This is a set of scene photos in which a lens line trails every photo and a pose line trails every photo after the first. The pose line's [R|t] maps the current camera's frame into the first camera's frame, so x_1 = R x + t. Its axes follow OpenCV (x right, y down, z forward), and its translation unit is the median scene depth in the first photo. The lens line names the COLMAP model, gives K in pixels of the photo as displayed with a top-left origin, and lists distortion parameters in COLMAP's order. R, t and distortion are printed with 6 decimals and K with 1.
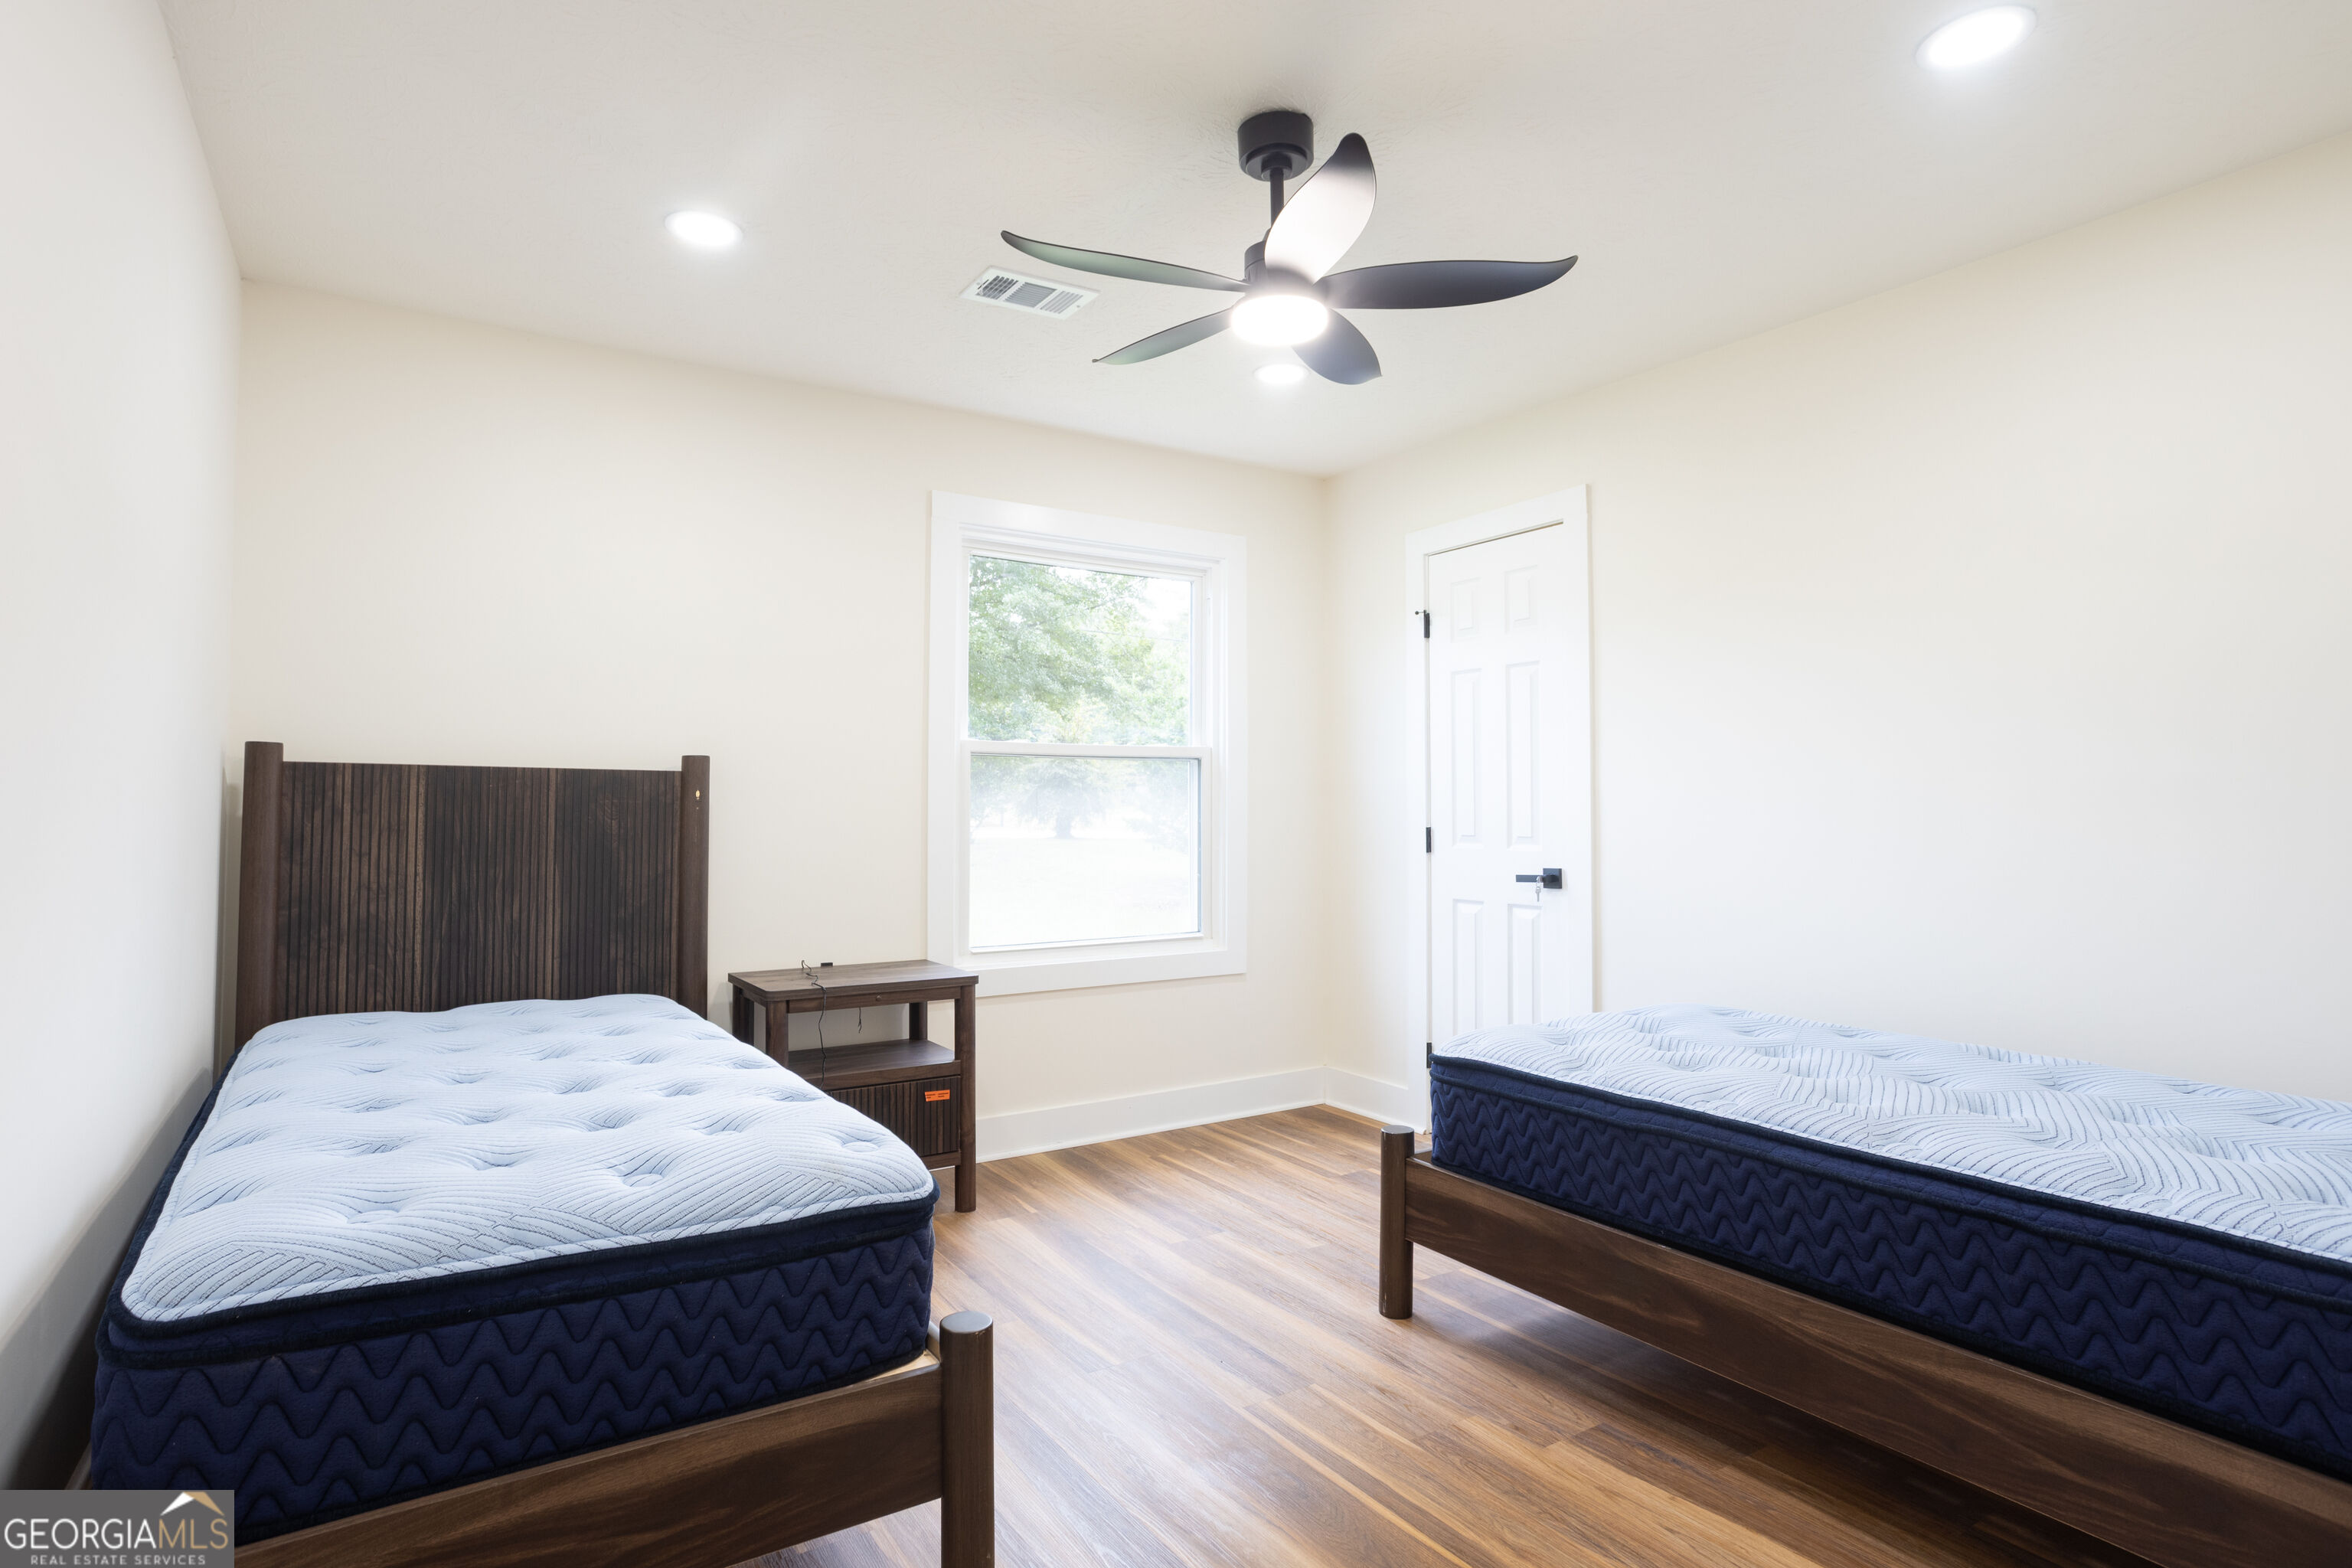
lens RADIAL K [[1146.4, 0, 1168.4], [0, 1146.4, 774.4], [0, 0, 1]] dist [-0.048739, 0.033029]
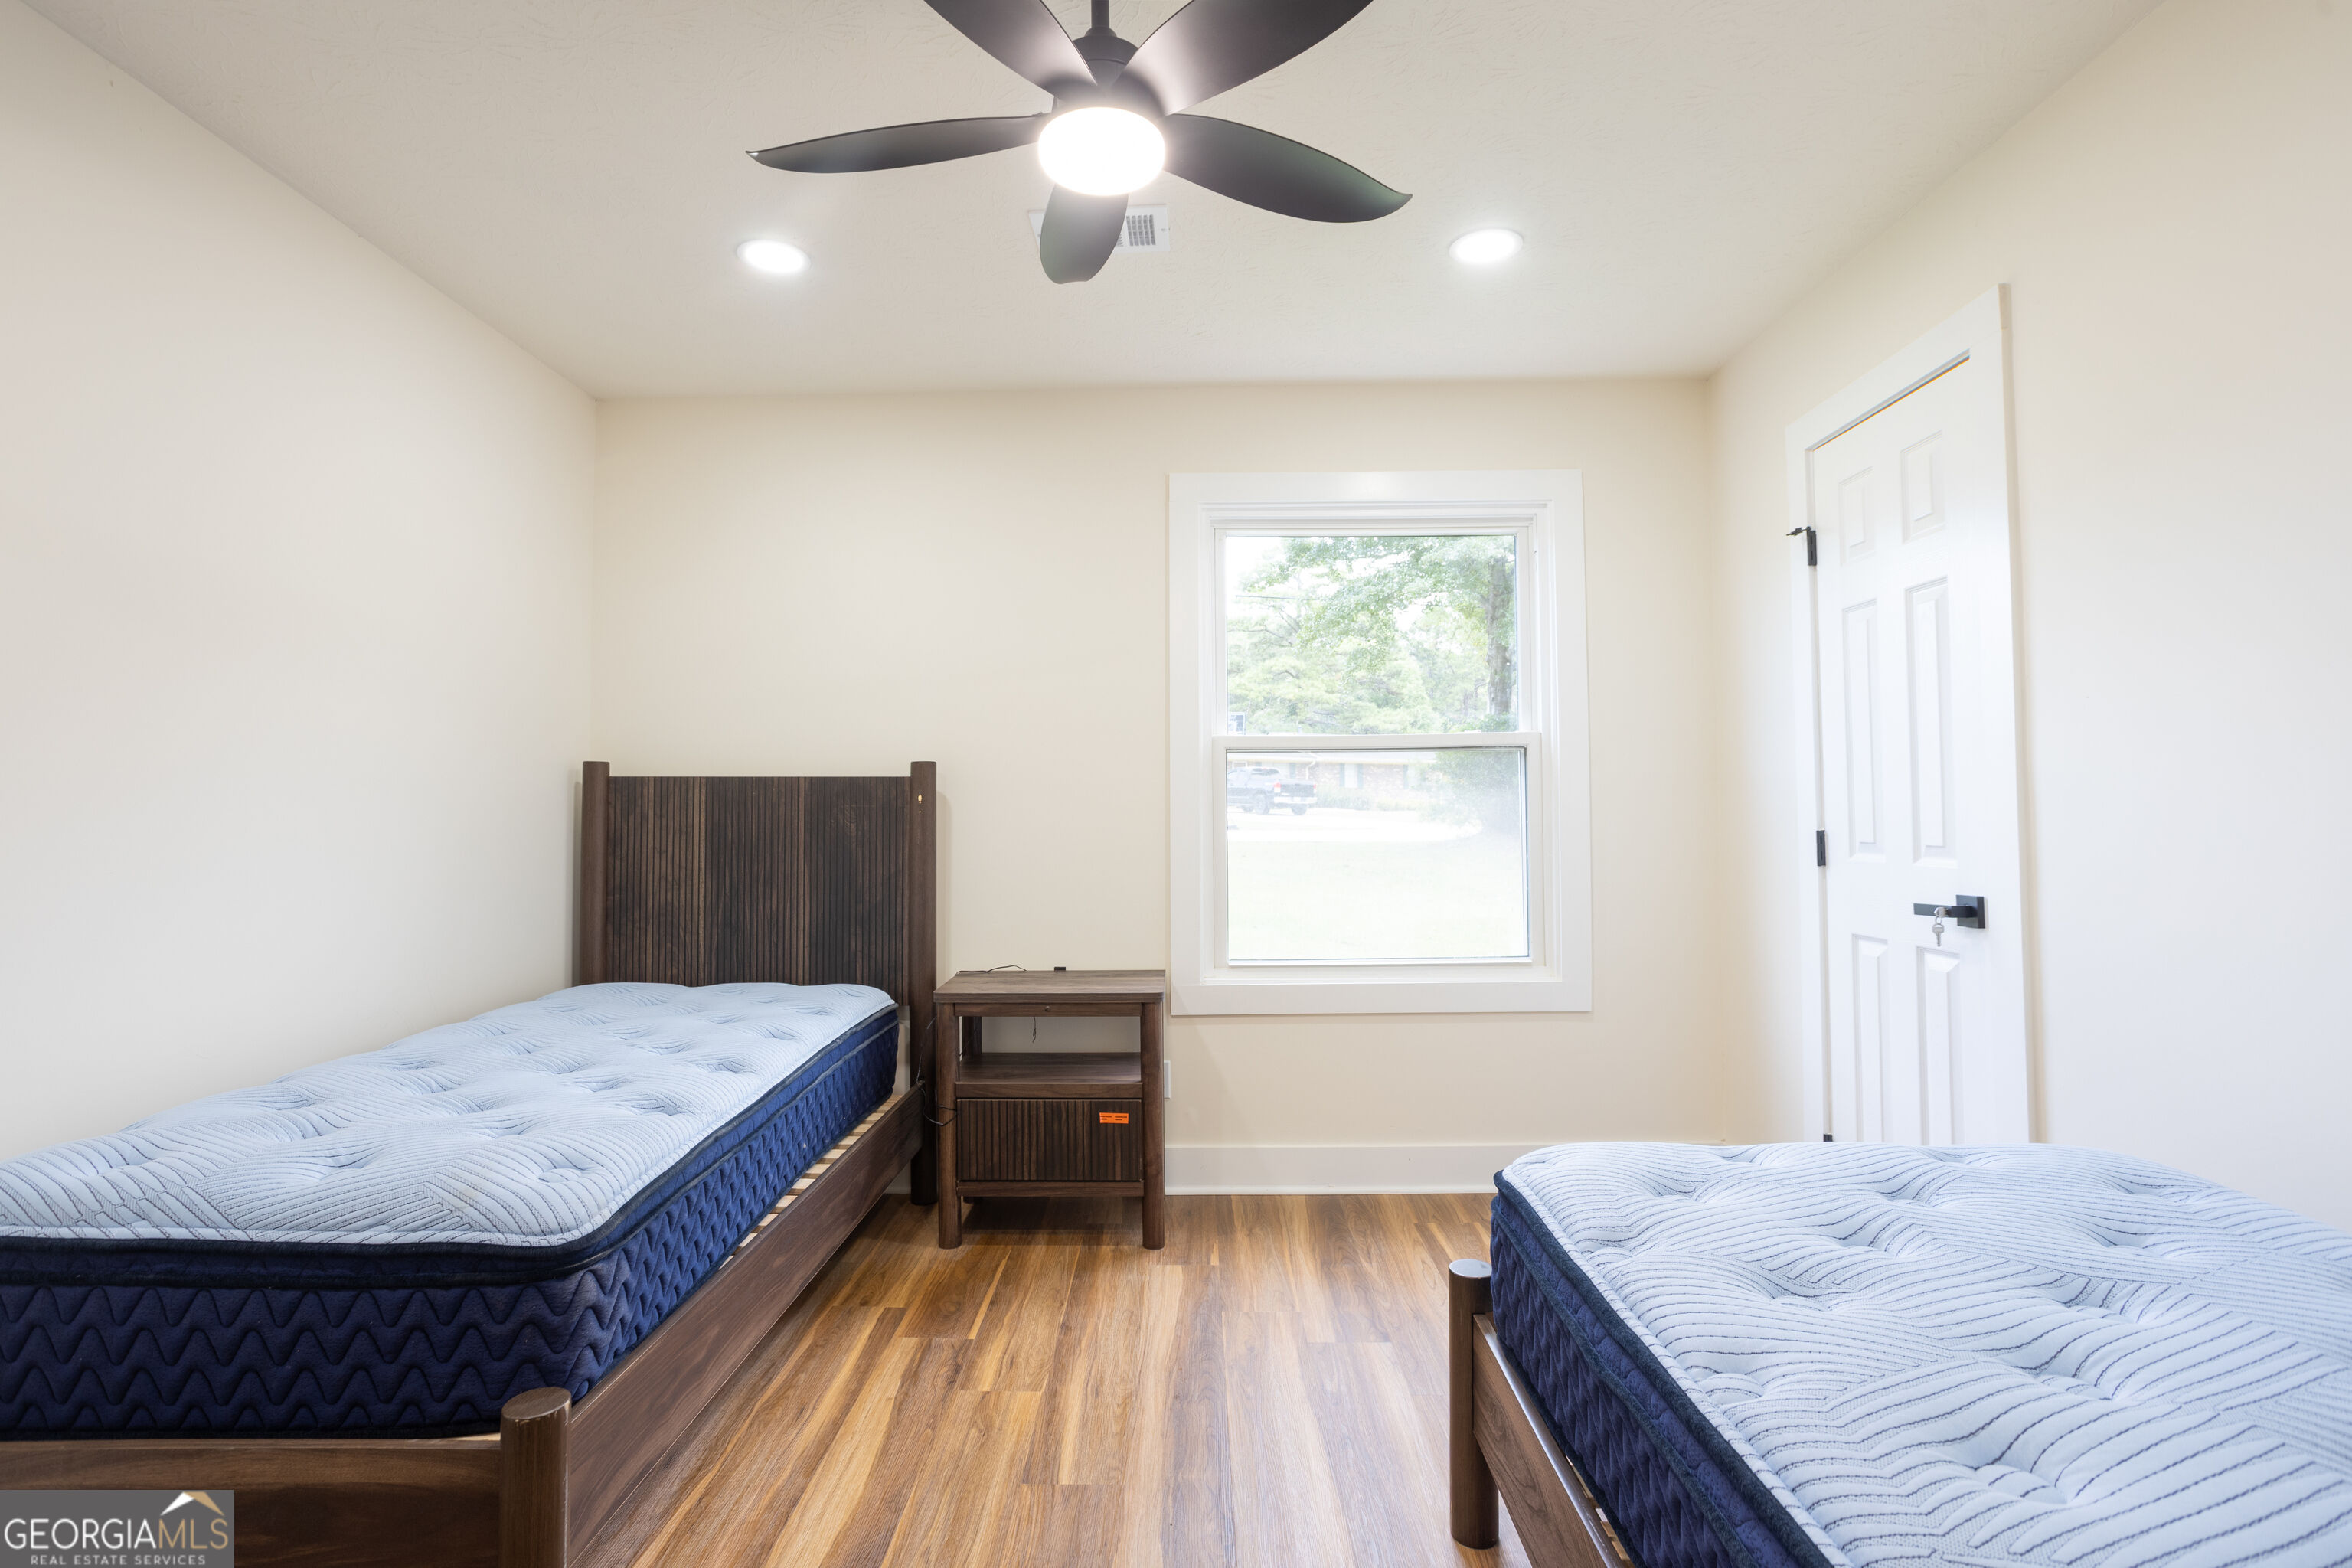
lens RADIAL K [[1100.2, 0, 1174.2], [0, 1100.2, 774.6], [0, 0, 1]] dist [-0.043783, 0.023222]
pose [[0.838882, -0.024945, -0.543741, 0.337231], [0.023667, 0.999676, -0.009349, 0.010773], [0.543798, -0.005026, 0.839201, 0.280268]]
